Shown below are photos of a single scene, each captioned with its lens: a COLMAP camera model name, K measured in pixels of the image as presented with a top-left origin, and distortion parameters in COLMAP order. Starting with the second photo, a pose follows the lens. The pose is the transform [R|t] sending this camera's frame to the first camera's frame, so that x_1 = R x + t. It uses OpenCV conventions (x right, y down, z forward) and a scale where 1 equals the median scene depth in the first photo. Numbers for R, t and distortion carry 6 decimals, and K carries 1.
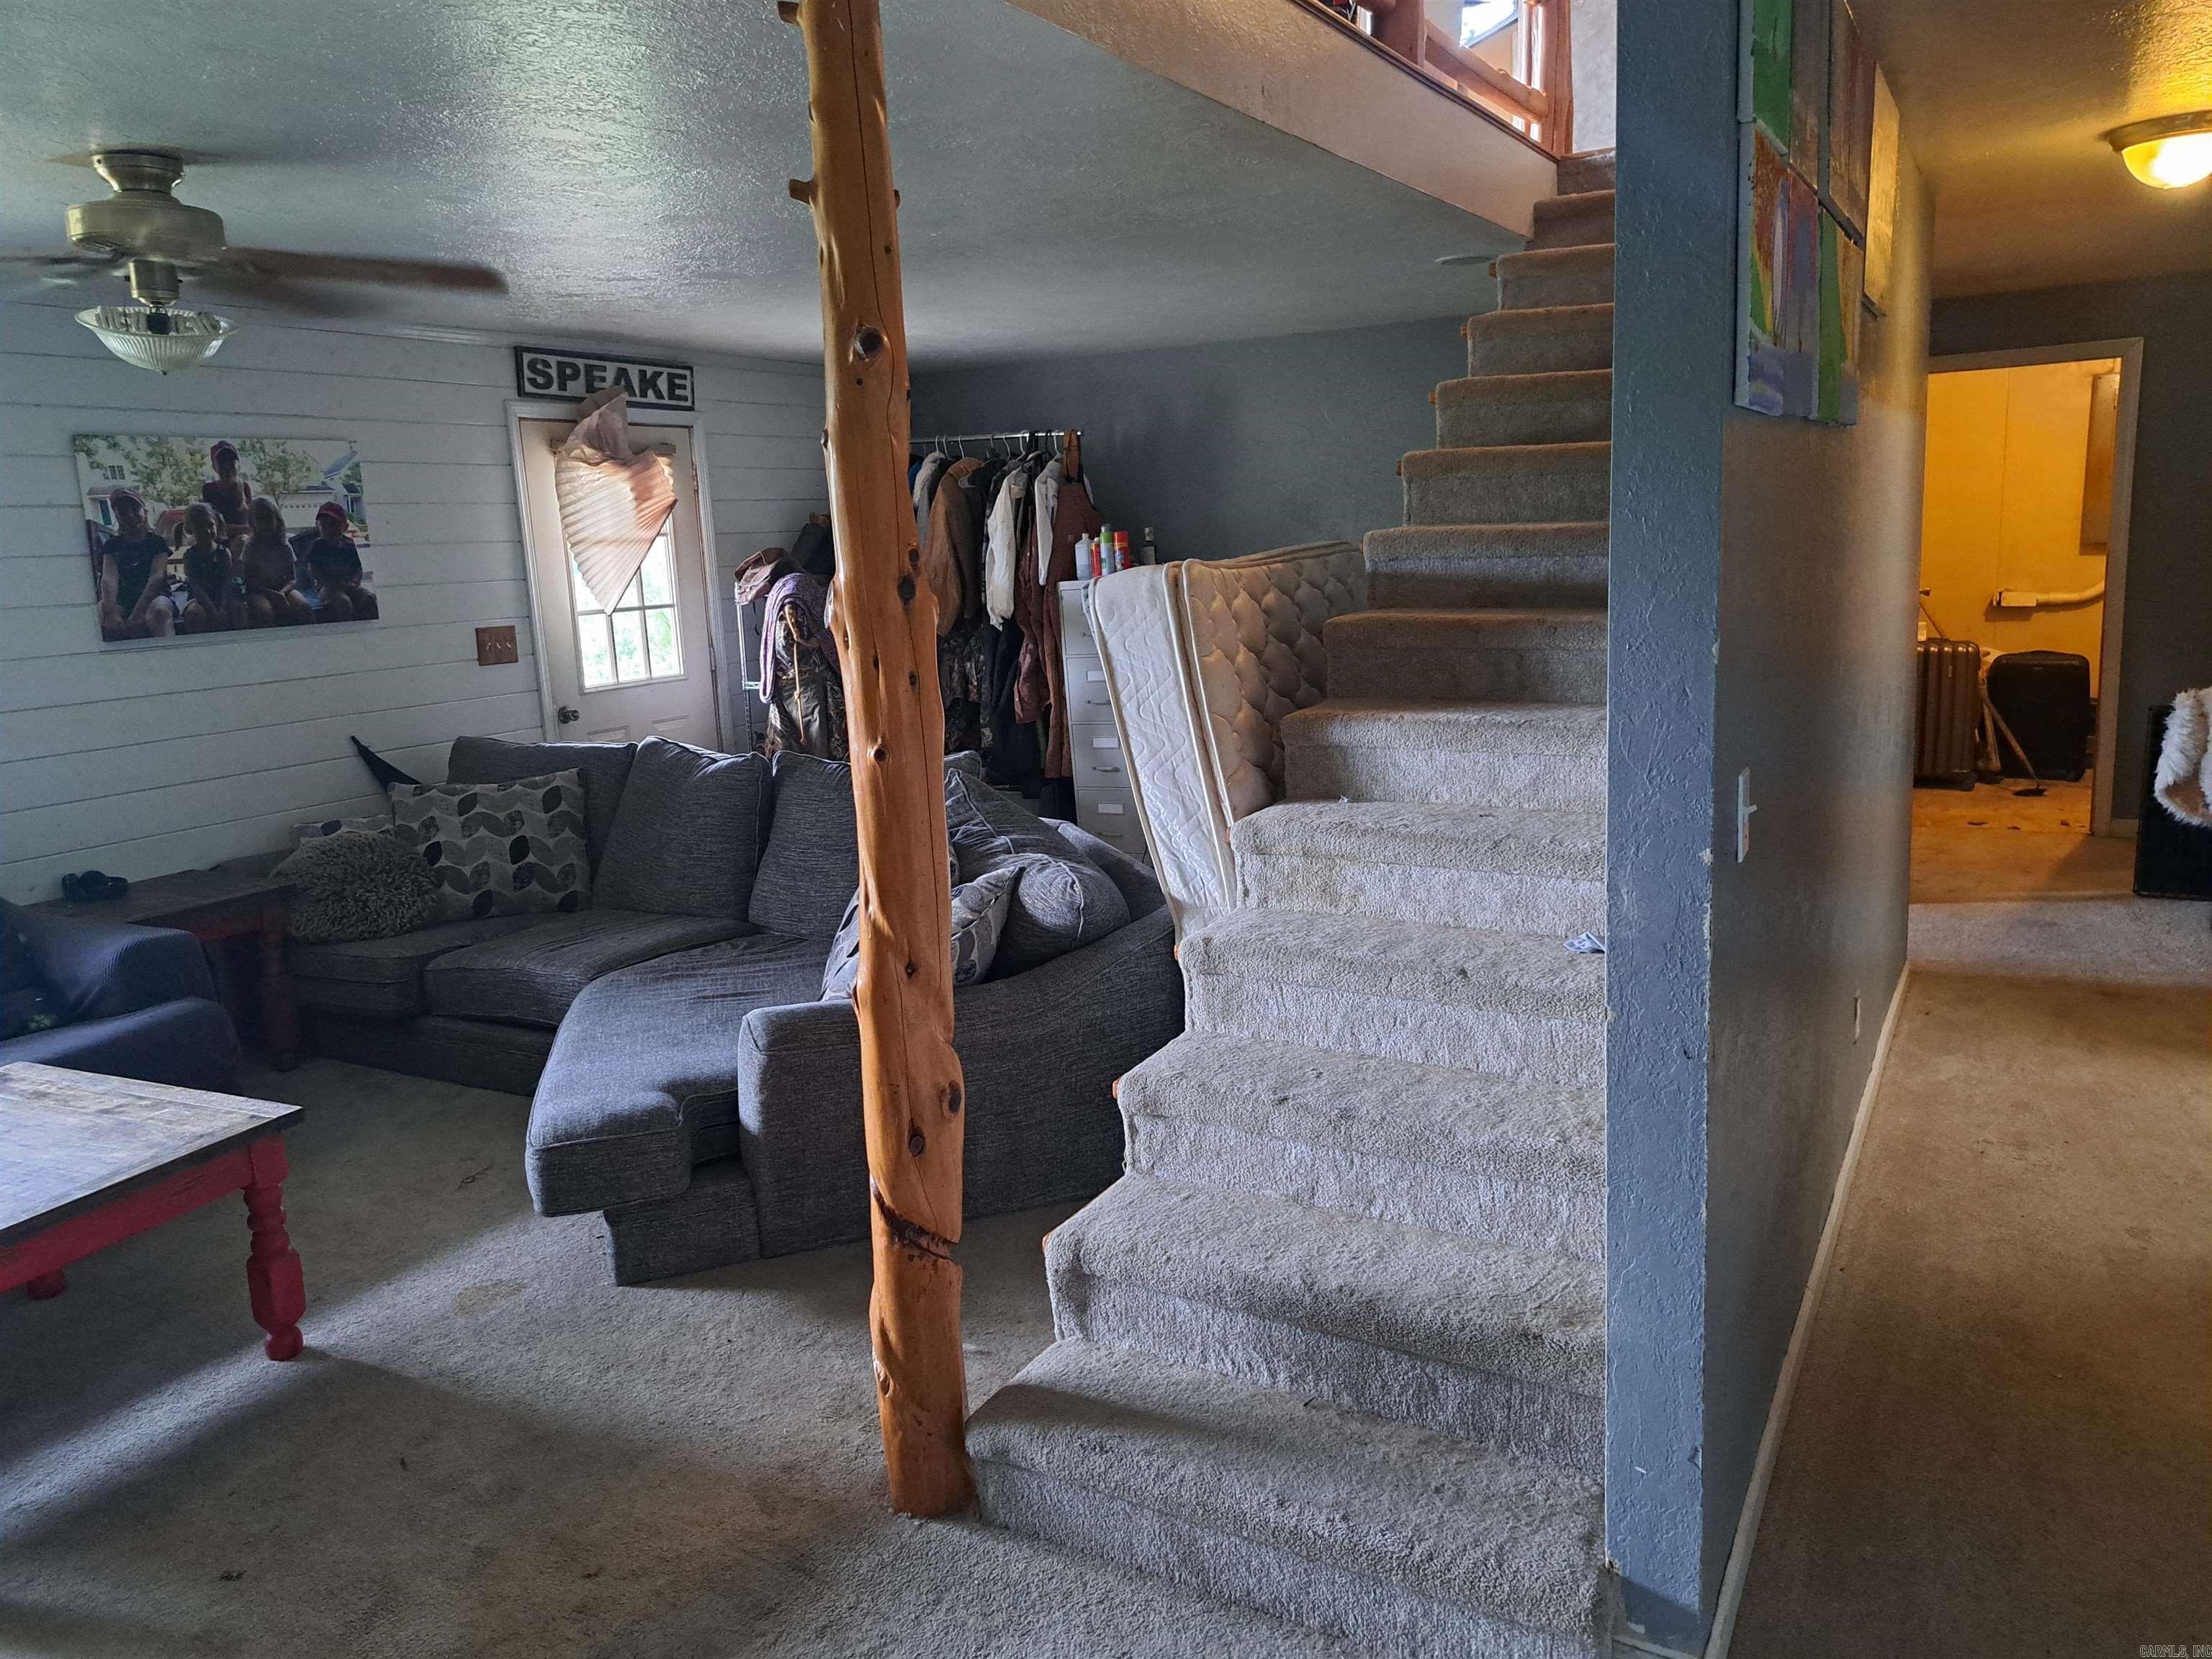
lens RADIAL K [[1601.7, 0, 1082.2], [0, 1601.7, 794.5], [0, 0, 1]] dist [0.058051, -0.049205]
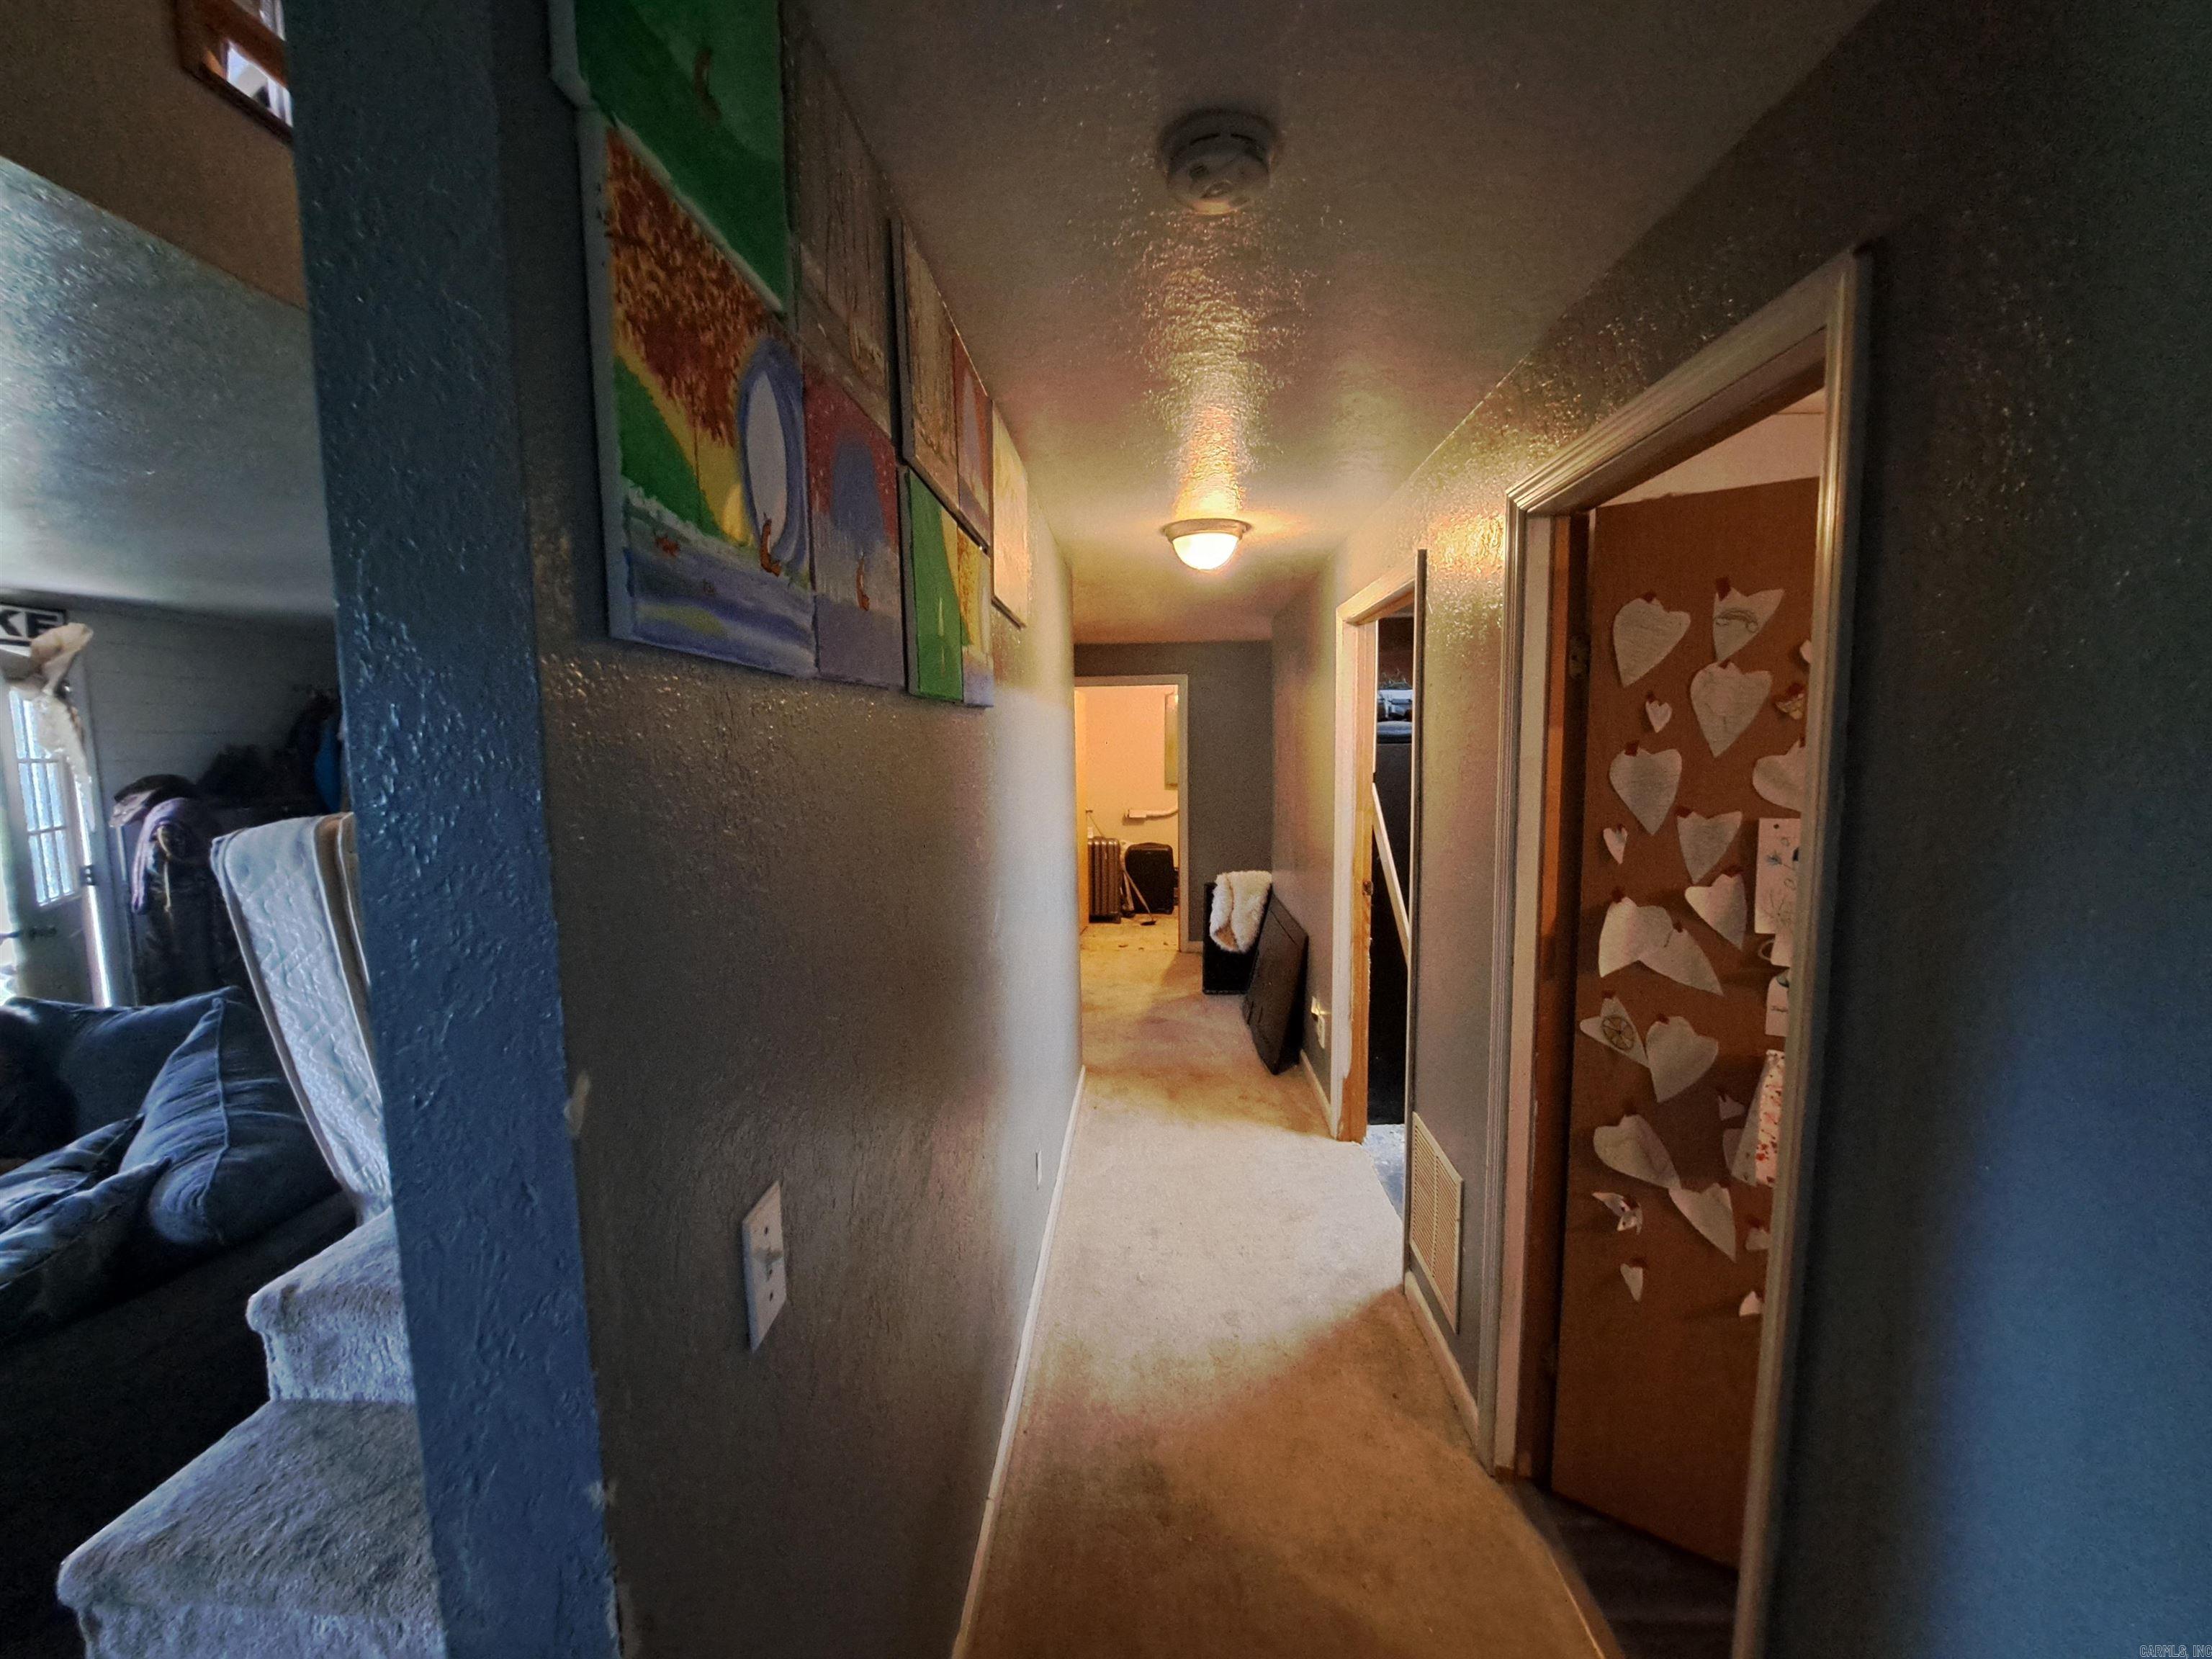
lens RADIAL K [[873.3, 0, 1102.7], [0, 873.3, 826.3], [0, 0, 1]] dist [-0.014030, -0.000579]
pose [[0.889102, -0.010917, 0.457579, 0.168144], [0.050813, 0.995890, -0.074971, -0.060322], [-0.454880, 0.089907, 0.886003, 0.273863]]
